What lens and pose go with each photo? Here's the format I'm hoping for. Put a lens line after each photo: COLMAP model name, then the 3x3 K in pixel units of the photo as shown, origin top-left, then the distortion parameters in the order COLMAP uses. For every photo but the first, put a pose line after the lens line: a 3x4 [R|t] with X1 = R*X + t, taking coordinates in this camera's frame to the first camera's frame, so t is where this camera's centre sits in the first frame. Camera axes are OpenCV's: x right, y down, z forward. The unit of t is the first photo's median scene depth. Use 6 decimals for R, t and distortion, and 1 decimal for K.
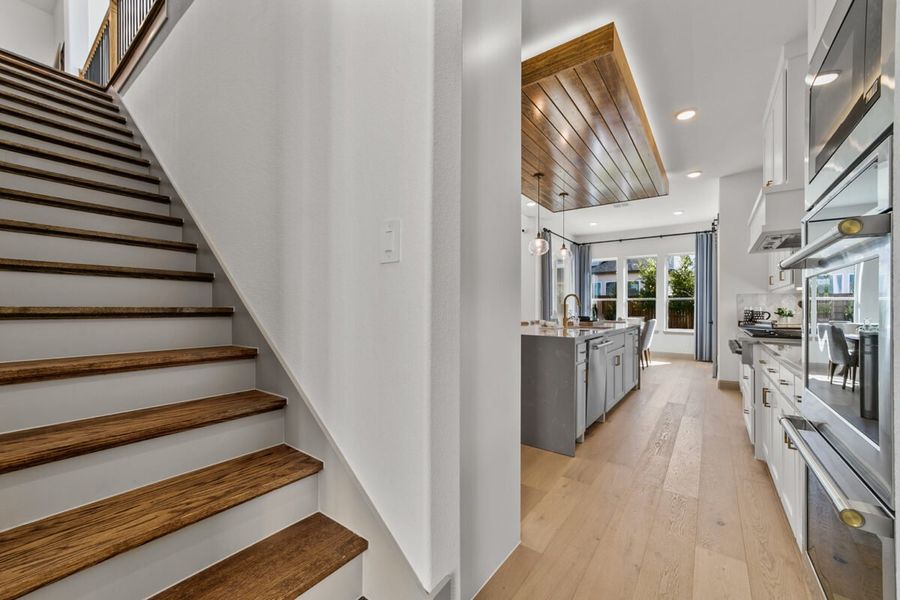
lens RADIAL K [[348.9, 0, 458.6], [0, 348.9, 304.7], [0, 0, 1]] dist [-0.013155, 0.006516]
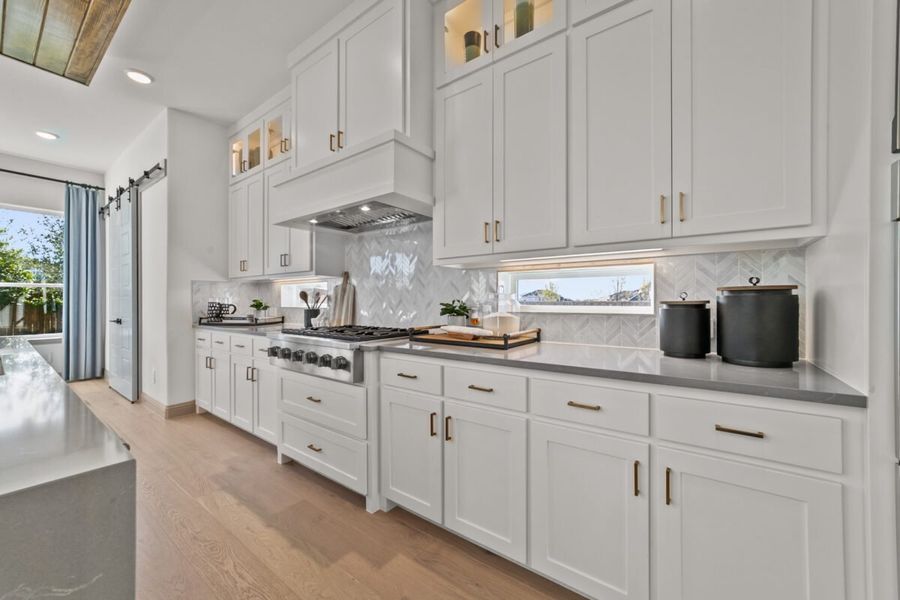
lens RADIAL K [[348.9, 0, 438.2], [0, 348.9, 304.1], [0, 0, 1]] dist [-0.013155, 0.006516]
pose [[0.019062, -0.011646, 0.999750, 0.054297], [-0.008528, 0.999894, 0.011810, 0.003784], [-0.999782, -0.008751, 0.018961, 0.303269]]
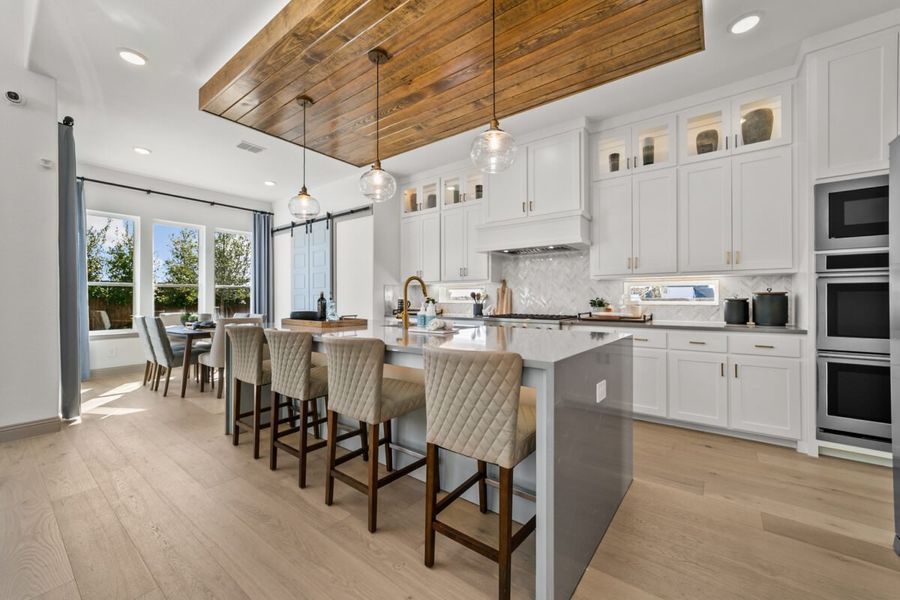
lens RADIAL K [[348.9, 0, 442.6], [0, 348.9, 301.0], [0, 0, 1]] dist [-0.013155, 0.006516]
pose [[0.027629, -0.014328, 0.999516, -0.175707], [-0.005724, 0.999879, 0.014491, 0.002137], [-0.999602, -0.006121, 0.027543, 0.510719]]
